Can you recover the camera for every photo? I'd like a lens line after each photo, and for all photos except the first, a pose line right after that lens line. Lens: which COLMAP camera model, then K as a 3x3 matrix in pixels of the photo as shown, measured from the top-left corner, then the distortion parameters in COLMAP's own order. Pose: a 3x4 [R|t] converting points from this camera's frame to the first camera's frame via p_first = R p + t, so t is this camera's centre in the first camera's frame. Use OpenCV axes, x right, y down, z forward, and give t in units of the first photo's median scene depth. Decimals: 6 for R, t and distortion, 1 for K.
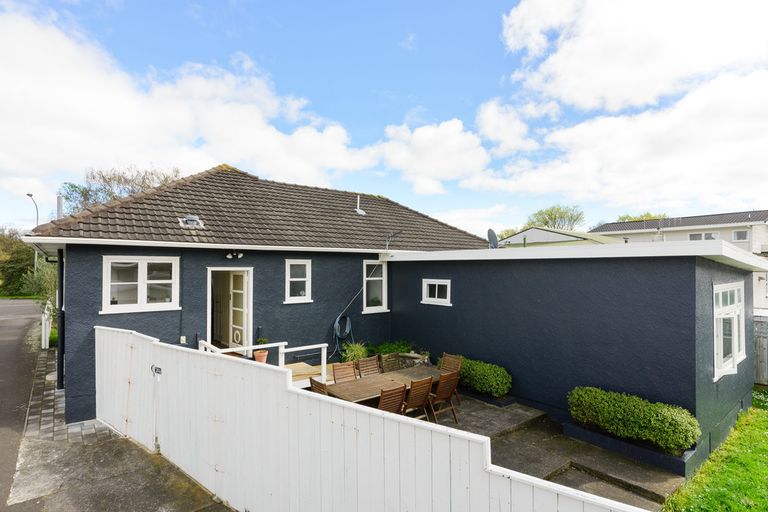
lens RADIAL K [[372.9, 0, 383.8], [0, 372.9, 266.6], [0, 0, 1]] dist [-0.013632, -0.002188]
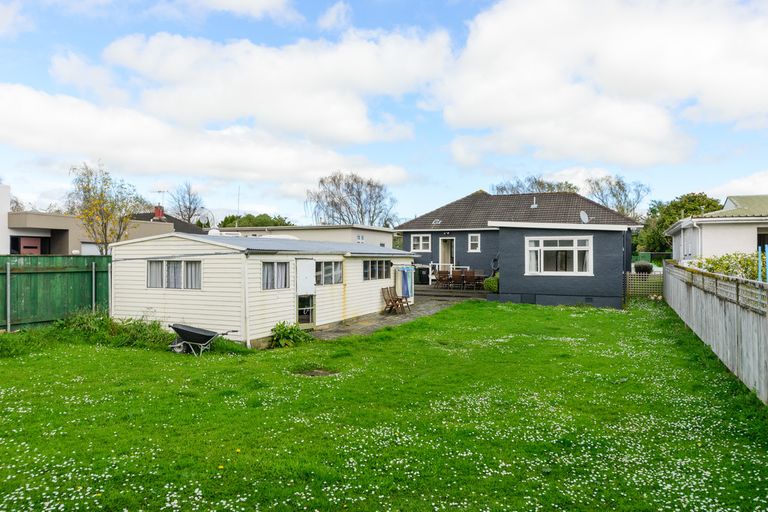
lens RADIAL K [[573.7, 0, 387.6], [0, 573.7, 256.4], [0, 0, 1]] dist [-0.004912, -0.000052]
pose [[0.455699, 0.000342, -0.890134, 2.968903], [0.003306, 0.999992, 0.002076, 0.124089], [0.890128, -0.003889, 0.455694, -1.229995]]
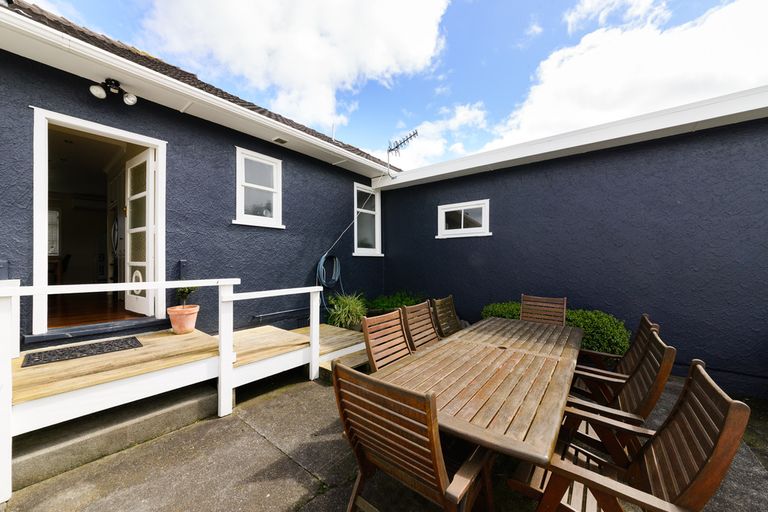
lens RADIAL K [[279.3, 0, 382.6], [0, 279.3, 259.0], [0, 0, 1]] dist [-0.010160, -0.000060]
pose [[0.977529, -0.002711, 0.210783, -0.142903], [0.001002, 0.999966, 0.008212, 0.157705], [-0.210798, -0.007816, 0.977498, 0.563702]]
